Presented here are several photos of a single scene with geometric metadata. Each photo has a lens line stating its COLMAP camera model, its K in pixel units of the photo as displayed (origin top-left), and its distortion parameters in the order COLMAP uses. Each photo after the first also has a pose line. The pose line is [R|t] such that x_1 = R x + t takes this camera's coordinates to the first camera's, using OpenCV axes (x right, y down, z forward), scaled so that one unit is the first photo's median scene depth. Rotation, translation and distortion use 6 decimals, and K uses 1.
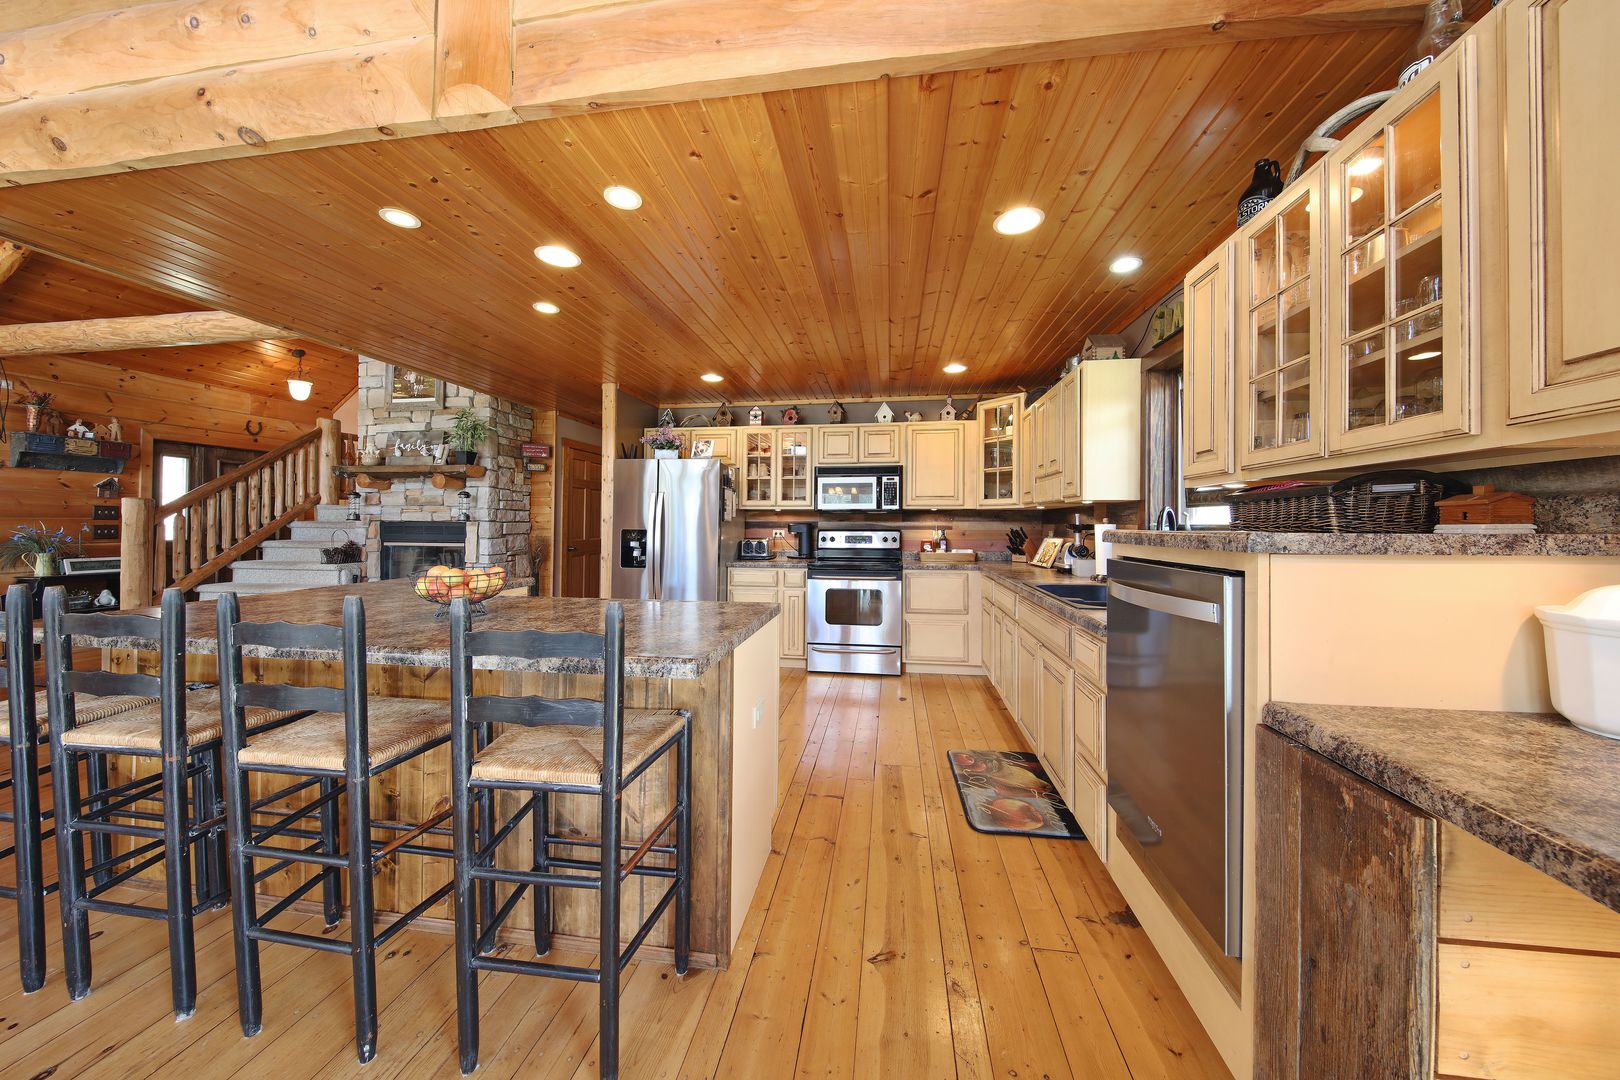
lens RADIAL K [[529.9, 0, 814.3], [0, 529.9, 522.2], [0, 0, 1]] dist [0.000138, -0.000005]
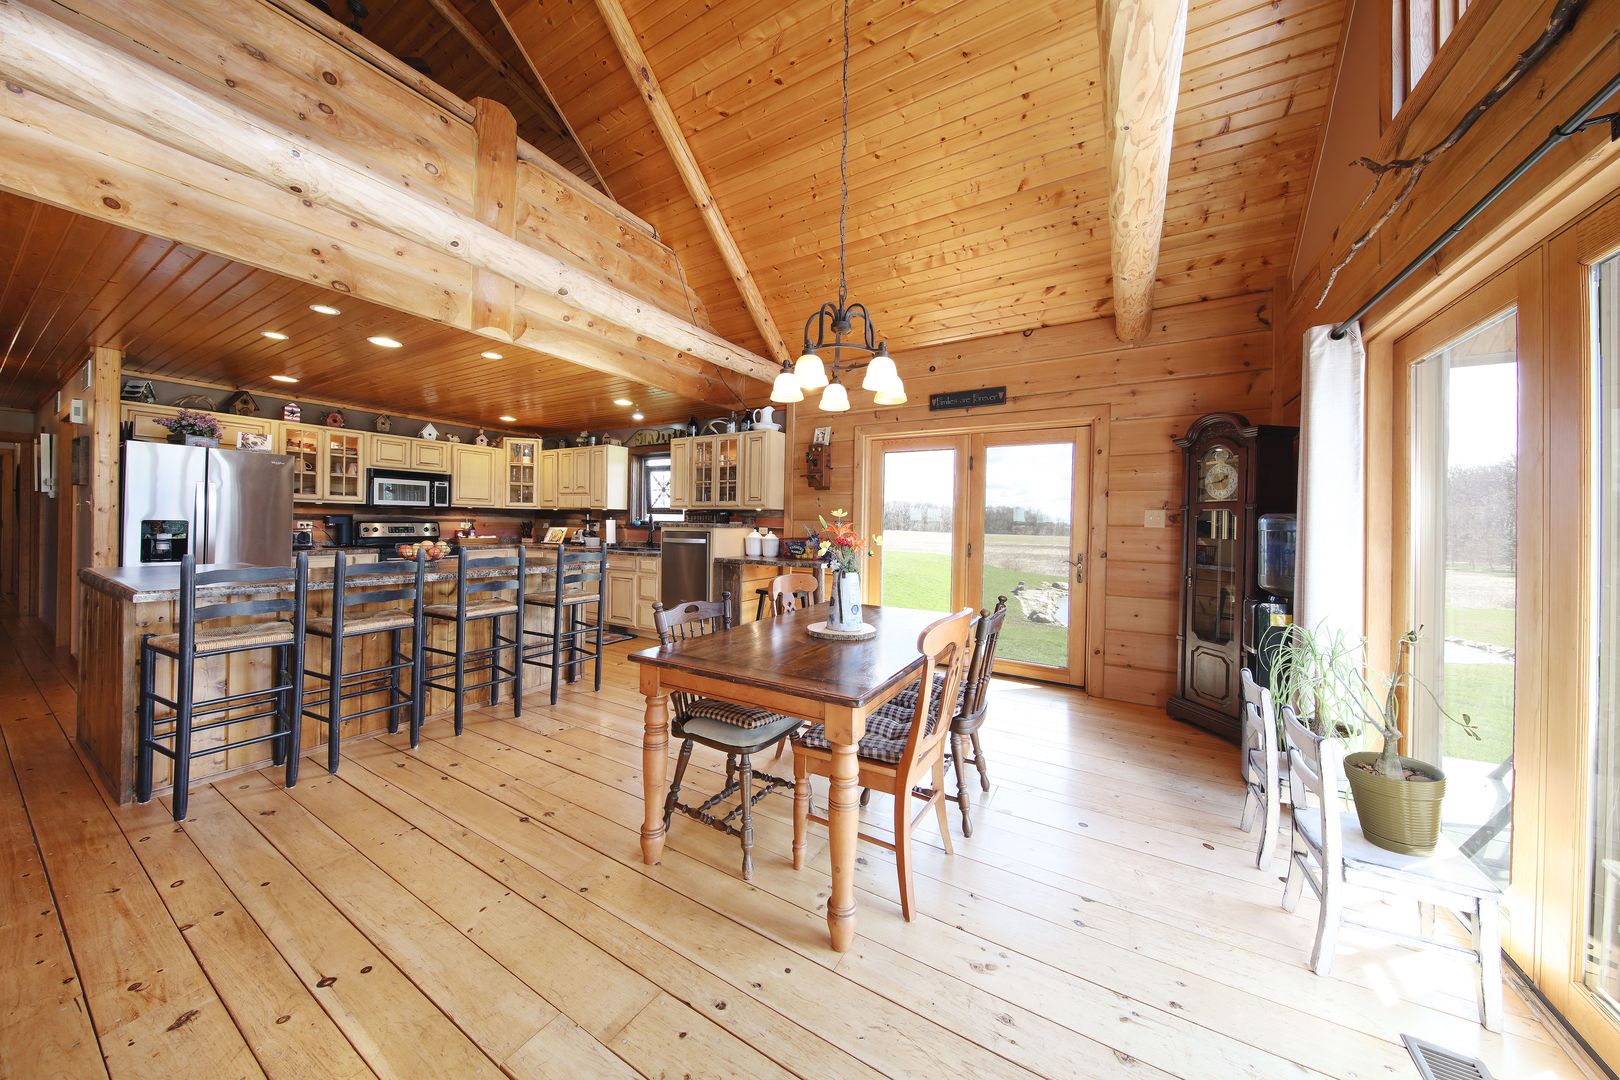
lens RADIAL K [[529.9, 0, 814.3], [0, 529.9, 522.2], [0, 0, 1]] dist [0.000138, -0.000005]
pose [[0.375871, 0.004971, 0.926659, -0.733830], [-0.017260, 0.999850, 0.001637, -0.003283], [-0.926511, -0.016610, 0.375900, -0.371602]]
